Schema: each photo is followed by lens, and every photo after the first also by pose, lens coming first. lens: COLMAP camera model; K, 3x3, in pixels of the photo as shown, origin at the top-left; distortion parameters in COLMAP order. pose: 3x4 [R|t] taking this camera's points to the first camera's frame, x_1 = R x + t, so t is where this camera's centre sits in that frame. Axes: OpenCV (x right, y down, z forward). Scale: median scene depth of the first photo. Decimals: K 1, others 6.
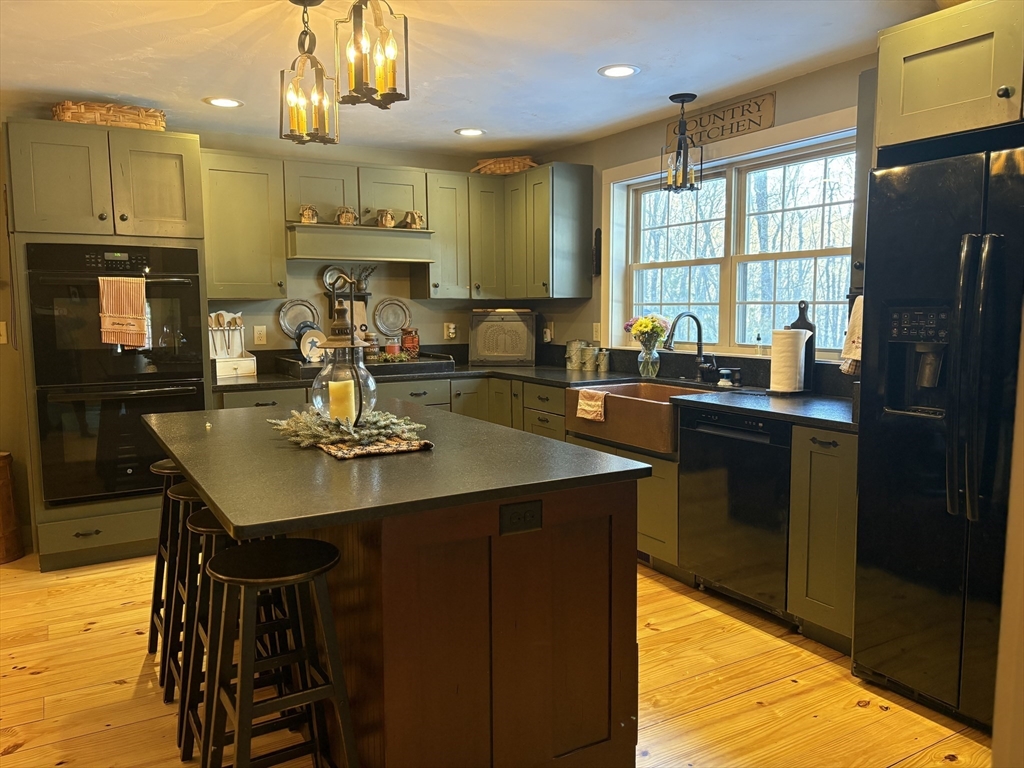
lens RADIAL K [[769.6, 0, 515.4], [0, 769.6, 387.7], [0, 0, 1]] dist [0.067857, -0.083260]
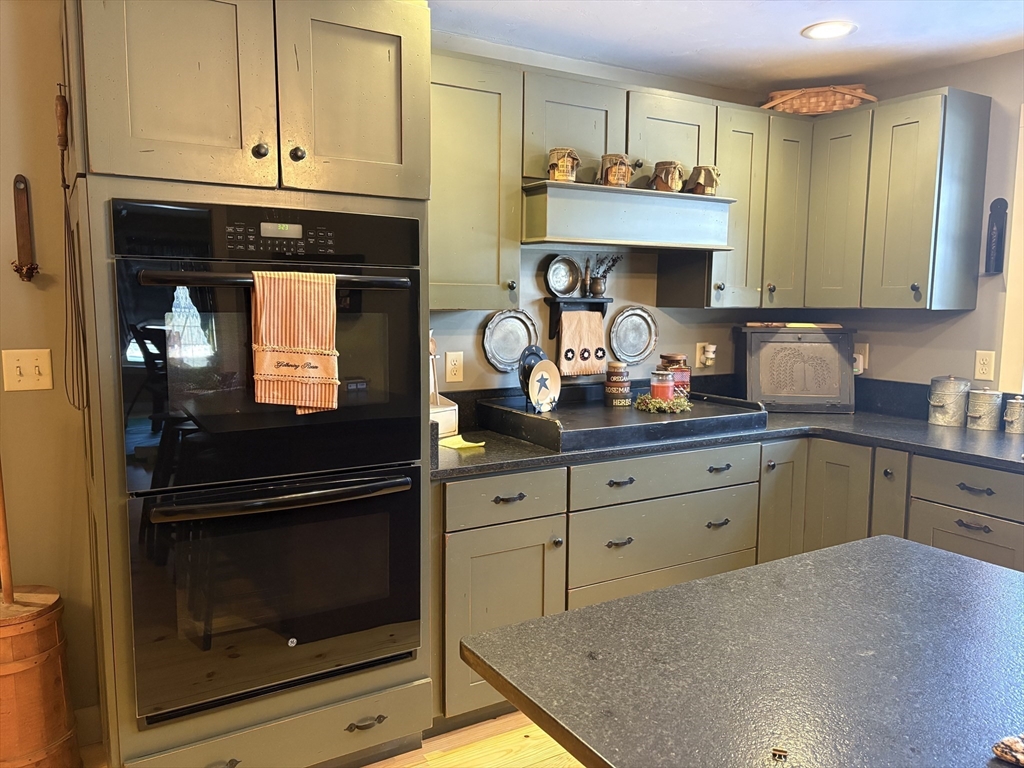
lens RADIAL K [[769.6, 0, 515.4], [0, 769.6, 387.7], [0, 0, 1]] dist [0.067857, -0.083260]
pose [[0.999900, 0.012337, 0.006915, -0.282295], [-0.012406, 0.999872, 0.010073, -0.057155], [-0.006790, -0.010158, 0.999925, 0.384265]]
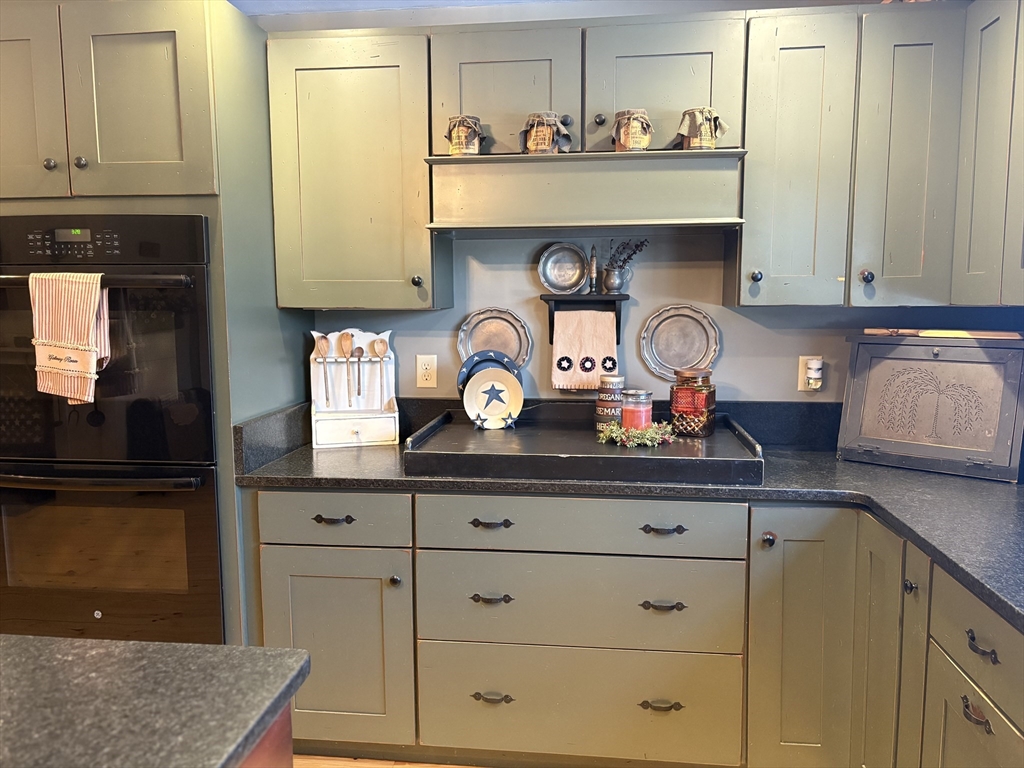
lens RADIAL K [[769.6, 0, 515.4], [0, 769.6, 387.7], [0, 0, 1]] dist [0.067857, -0.083260]
pose [[0.796083, 0.072701, -0.600804, 0.060961], [-0.065914, 0.997268, 0.033338, -0.077917], [0.601587, 0.013061, 0.798701, 0.583690]]
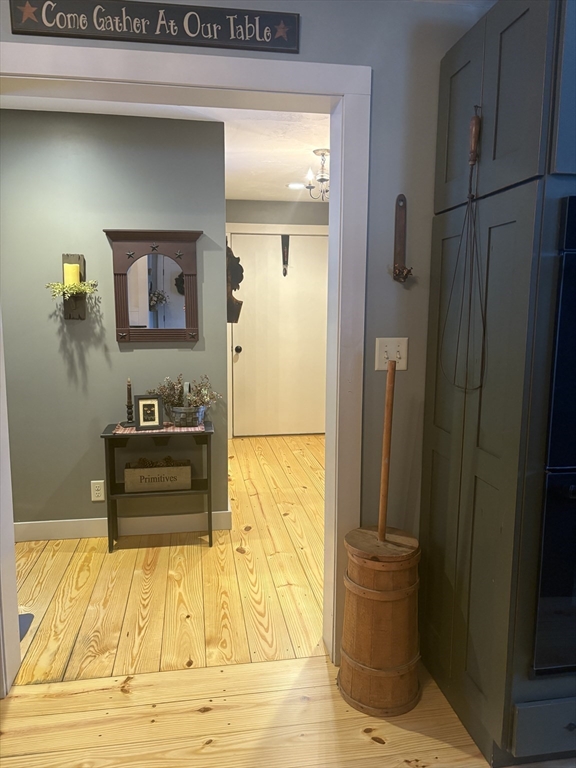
lens RADIAL K [[577.2, 0, 288.0], [0, 577.2, 384.0], [0, 0, 1]] dist [0.067857, -0.083260]
pose [[0.929656, 0.061747, -0.363217, -0.481937], [-0.047398, 0.997708, 0.048296, -0.054590], [0.365366, -0.027683, 0.930452, 0.422957]]
